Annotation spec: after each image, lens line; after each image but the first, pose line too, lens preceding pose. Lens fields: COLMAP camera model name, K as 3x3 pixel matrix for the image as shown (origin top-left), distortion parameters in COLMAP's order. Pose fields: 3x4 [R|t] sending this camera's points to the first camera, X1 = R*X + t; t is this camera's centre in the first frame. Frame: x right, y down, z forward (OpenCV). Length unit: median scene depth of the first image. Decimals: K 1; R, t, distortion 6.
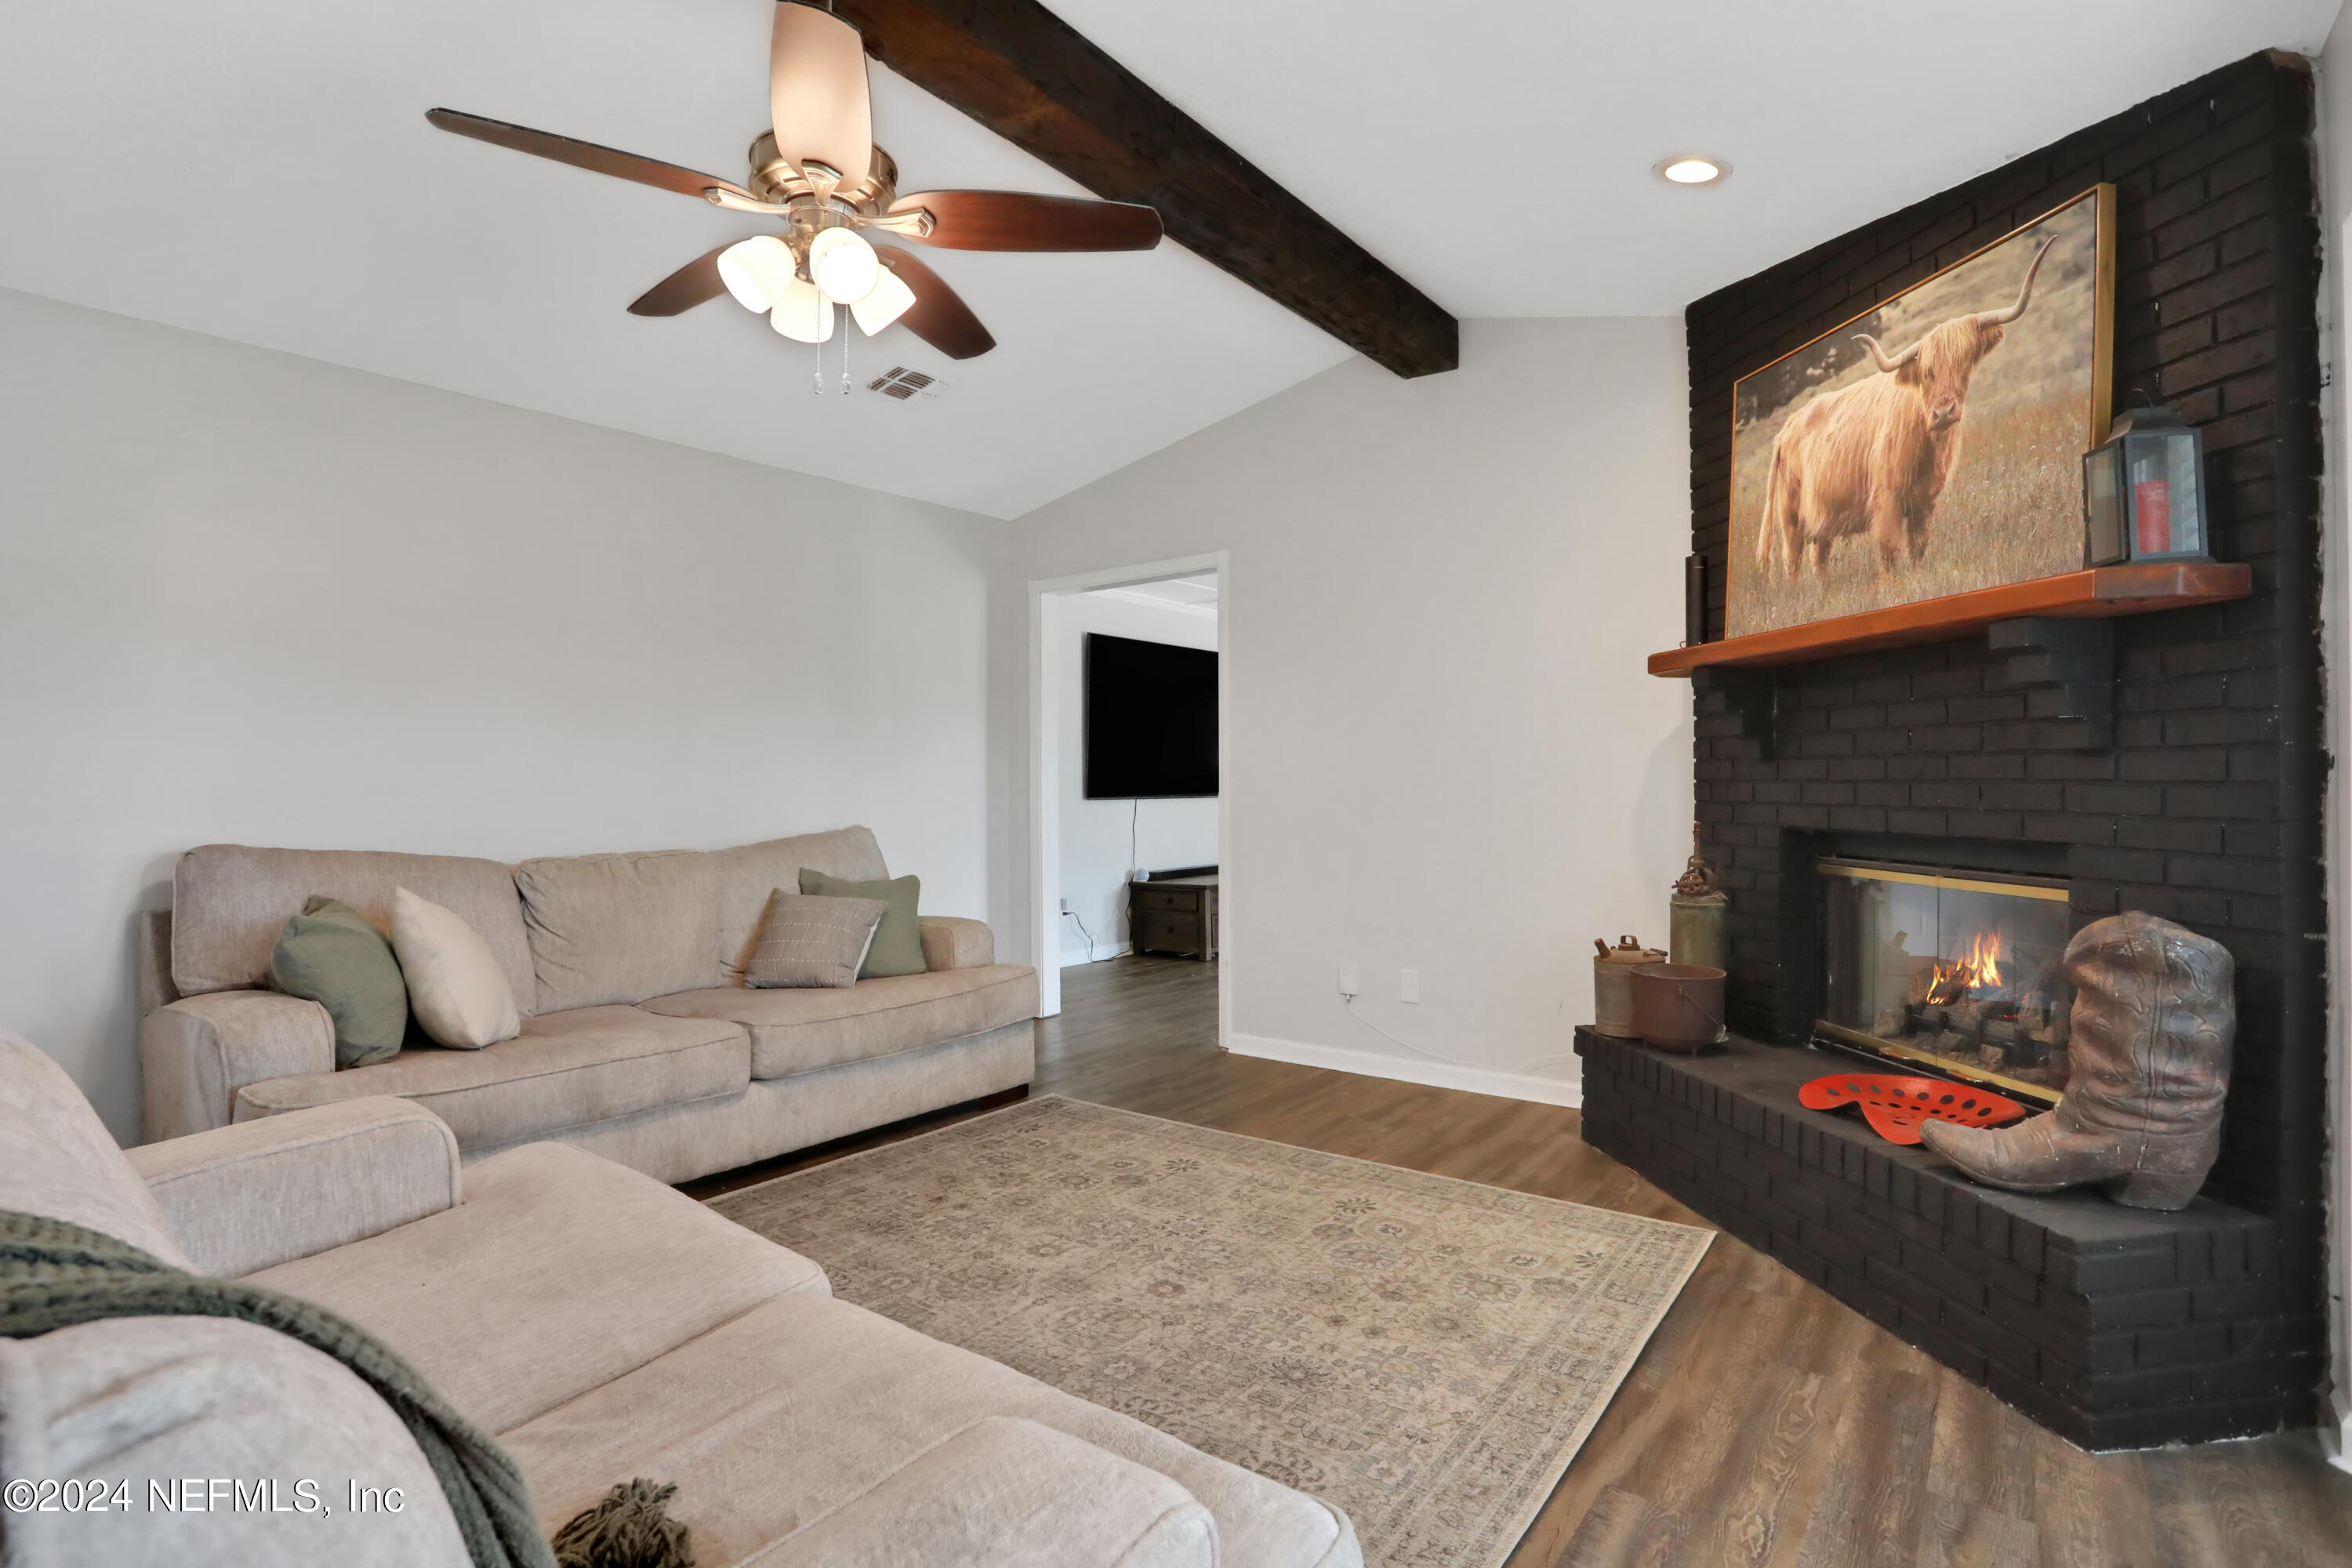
lens RADIAL K [[1168.7, 0, 1191.7], [0, 1168.7, 781.2], [0, 0, 1]] dist [-0.069361, 0.024945]
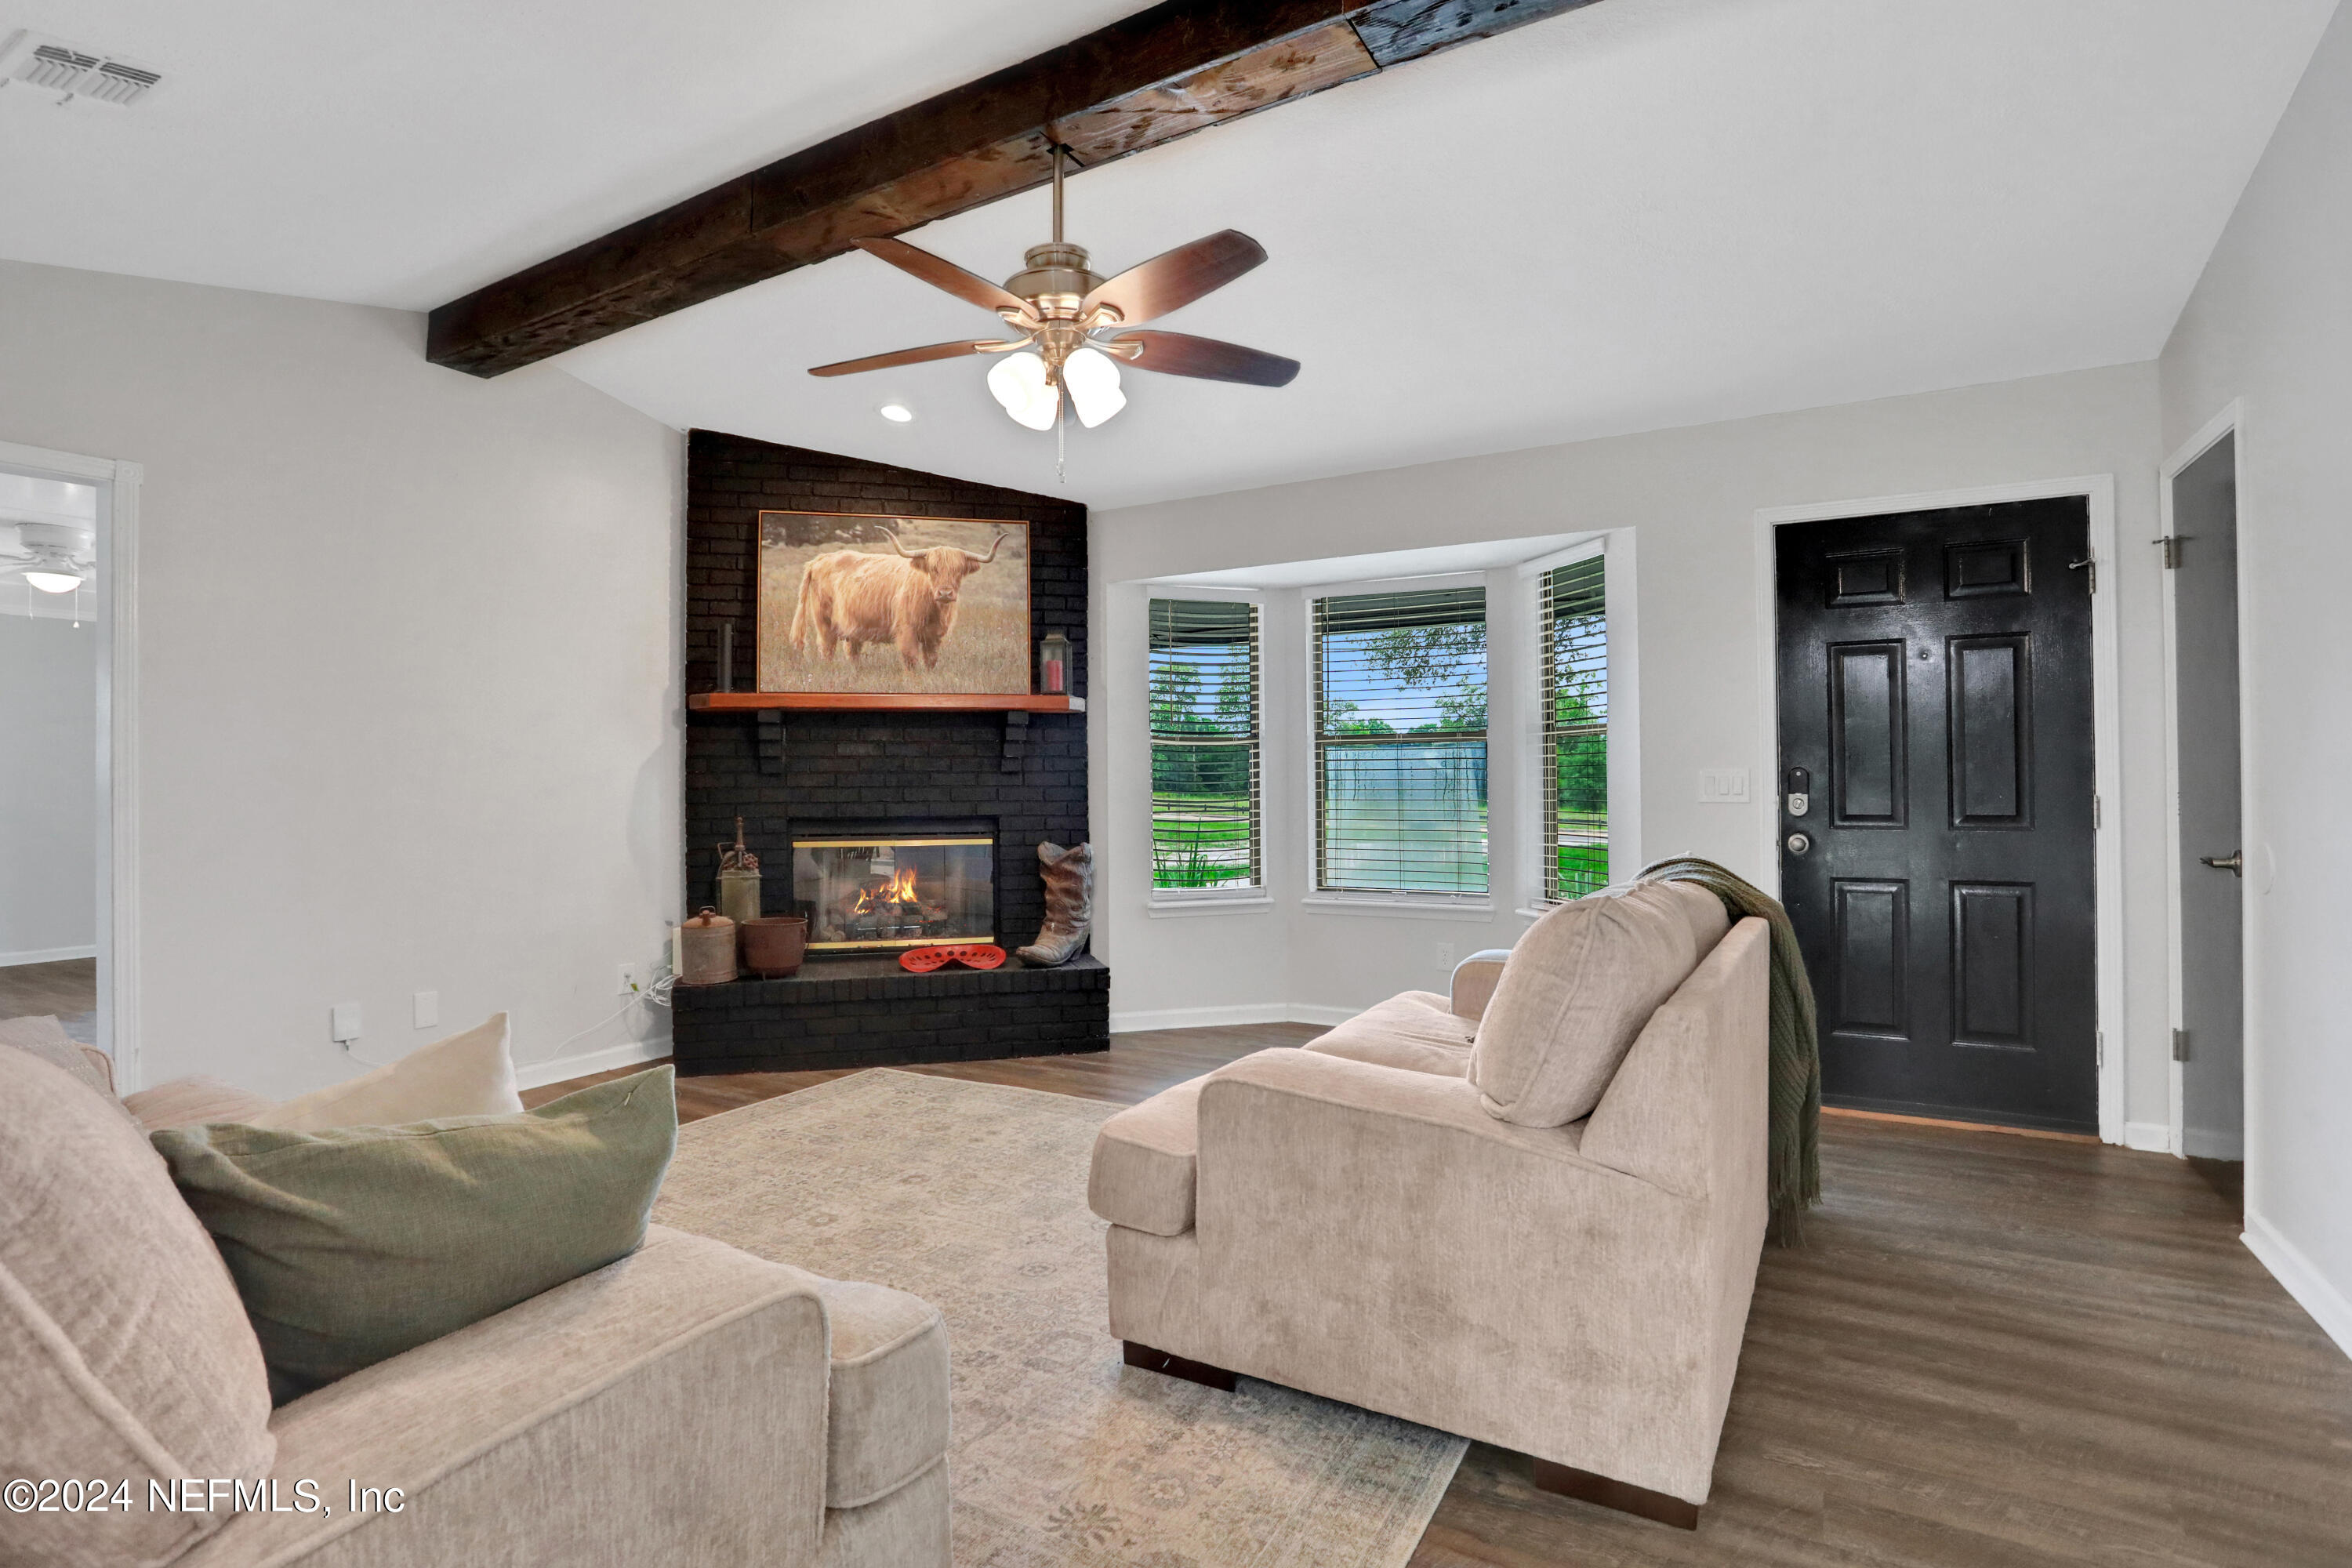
lens RADIAL K [[1168.7, 0, 1181.5], [0, 1168.7, 775.1], [0, 0, 1]] dist [-0.069361, 0.024945]
pose [[-0.132243, 0.010100, 0.991166, -1.257528], [0.007747, 0.999928, -0.009156, 0.001934], [-0.991187, 0.006468, -0.132311, 0.815583]]
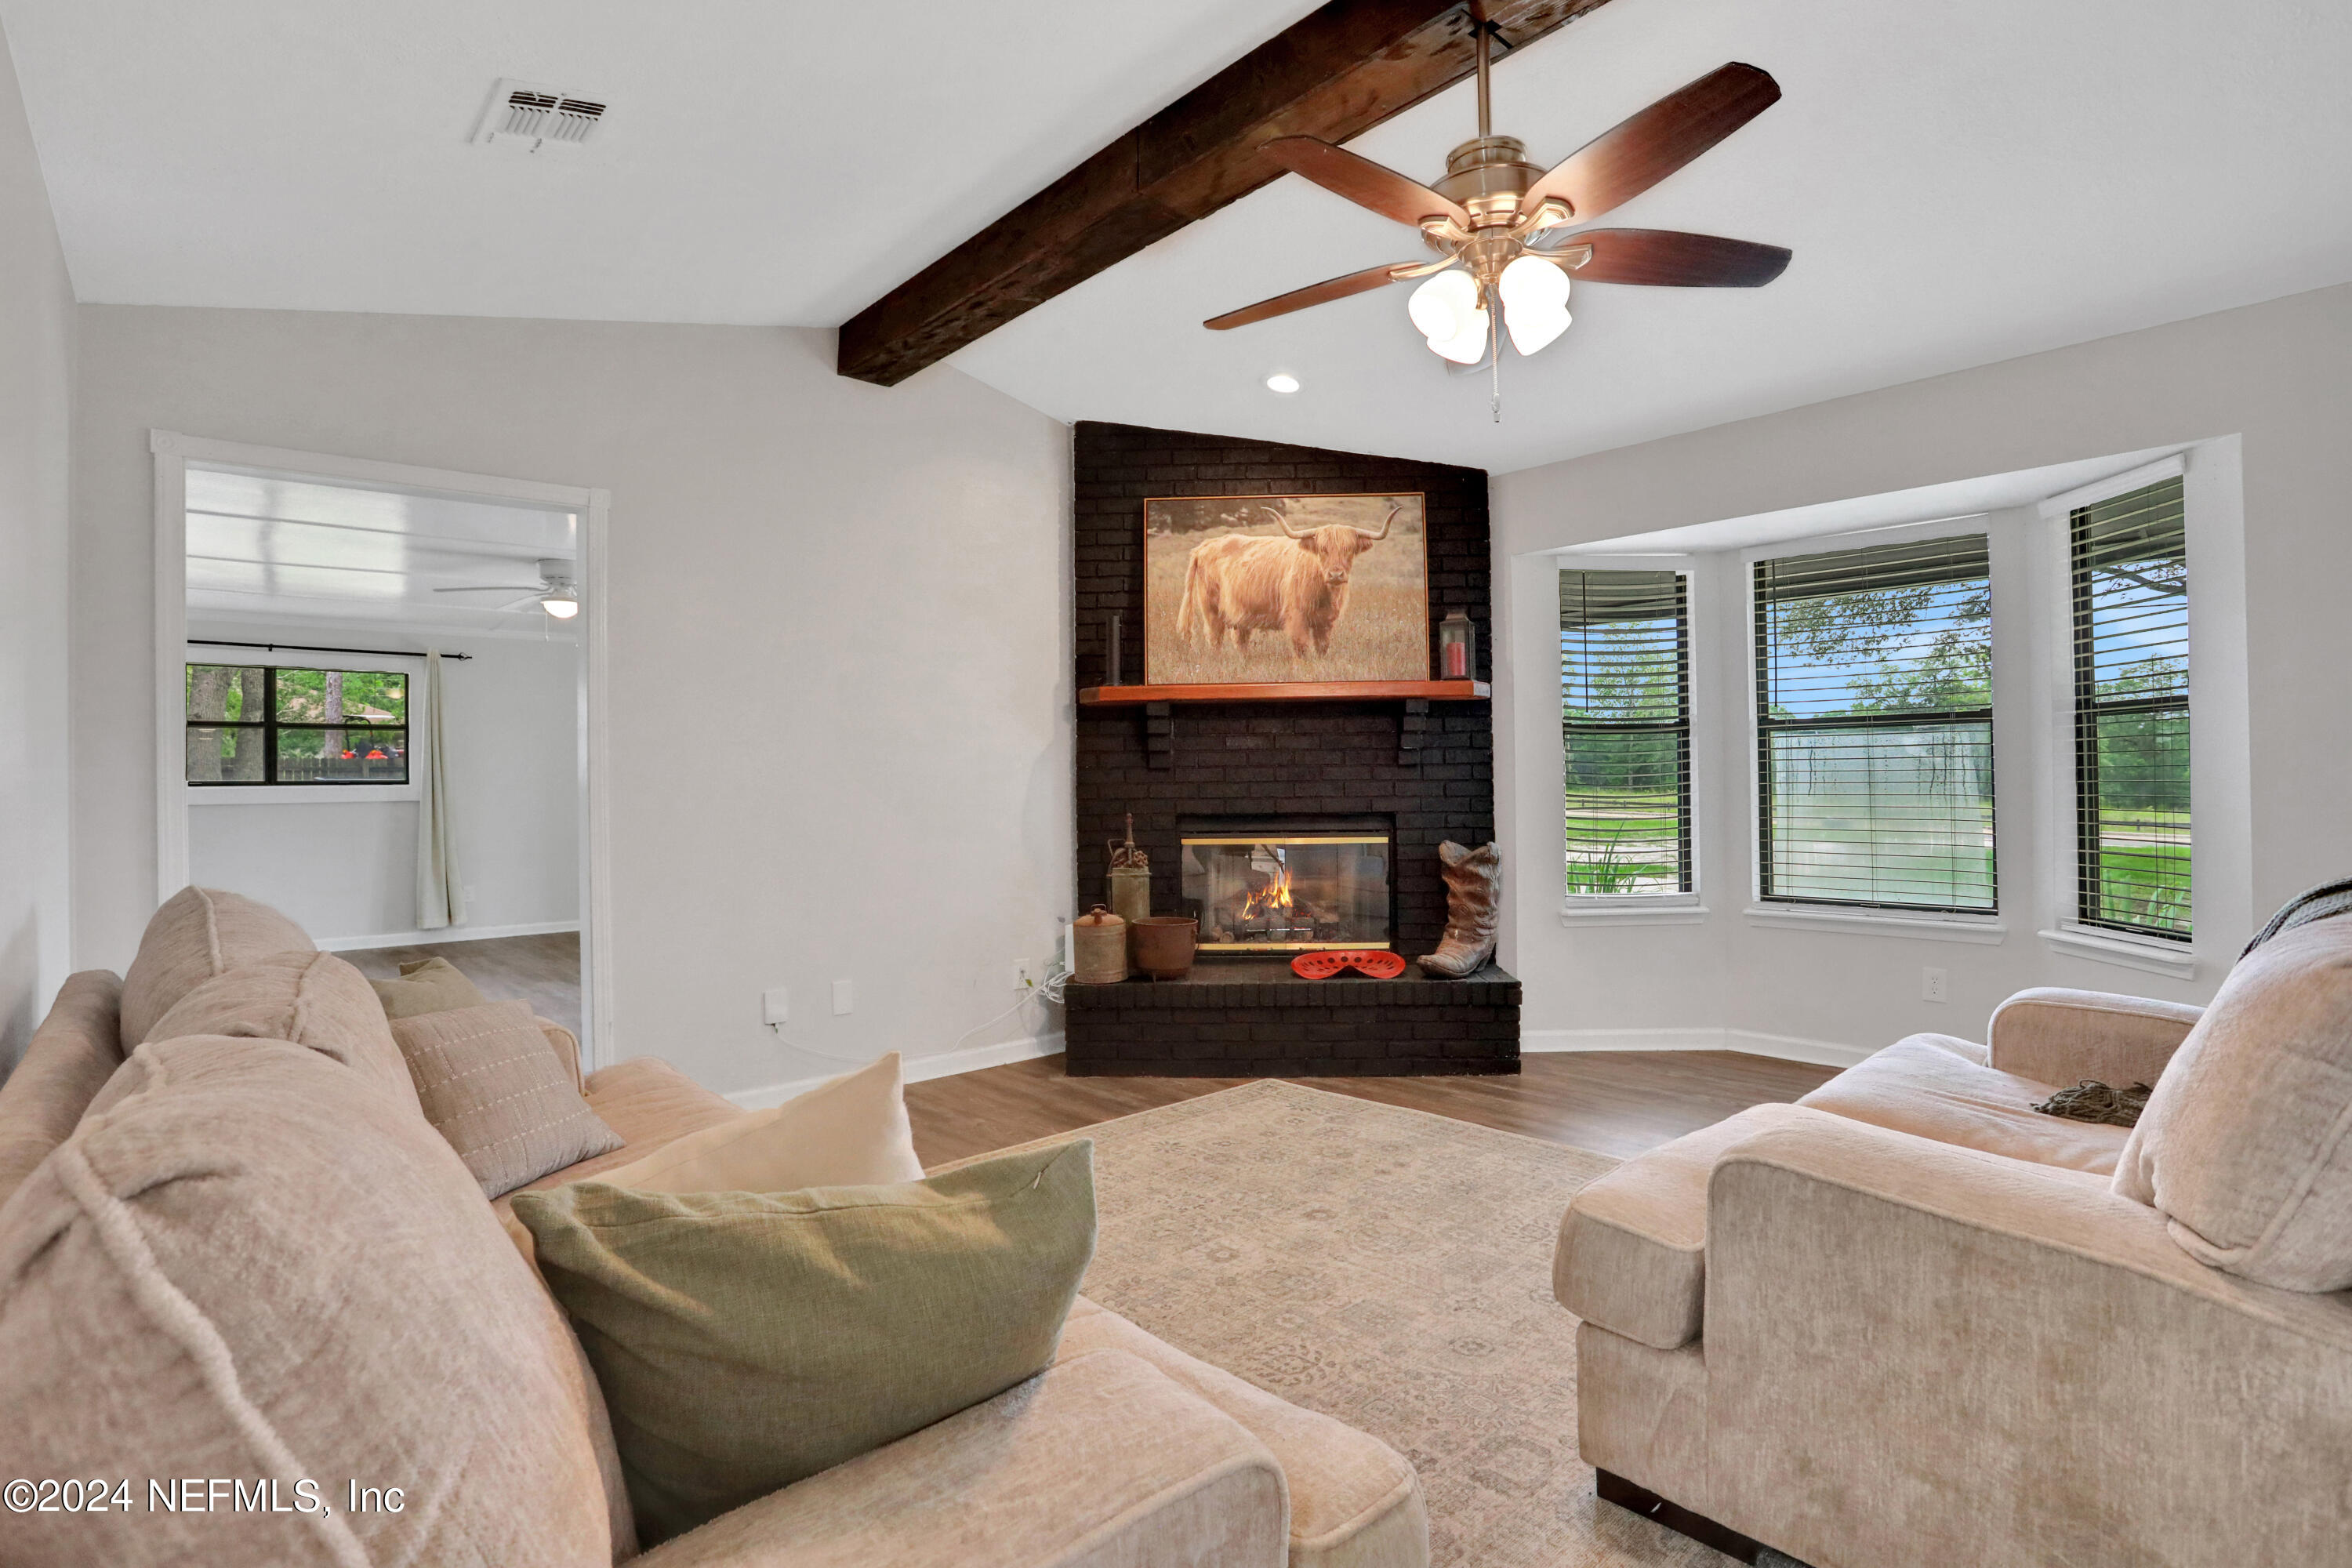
lens RADIAL K [[1168.7, 0, 1173.7], [0, 1168.7, 778.4], [0, 0, 1]] dist [-0.069361, 0.024945]
pose [[0.182621, 0.002564, 0.983180, -1.122031], [0.011481, 0.999923, -0.004740, 0.001760], [-0.983116, 0.012153, 0.182578, 0.865609]]
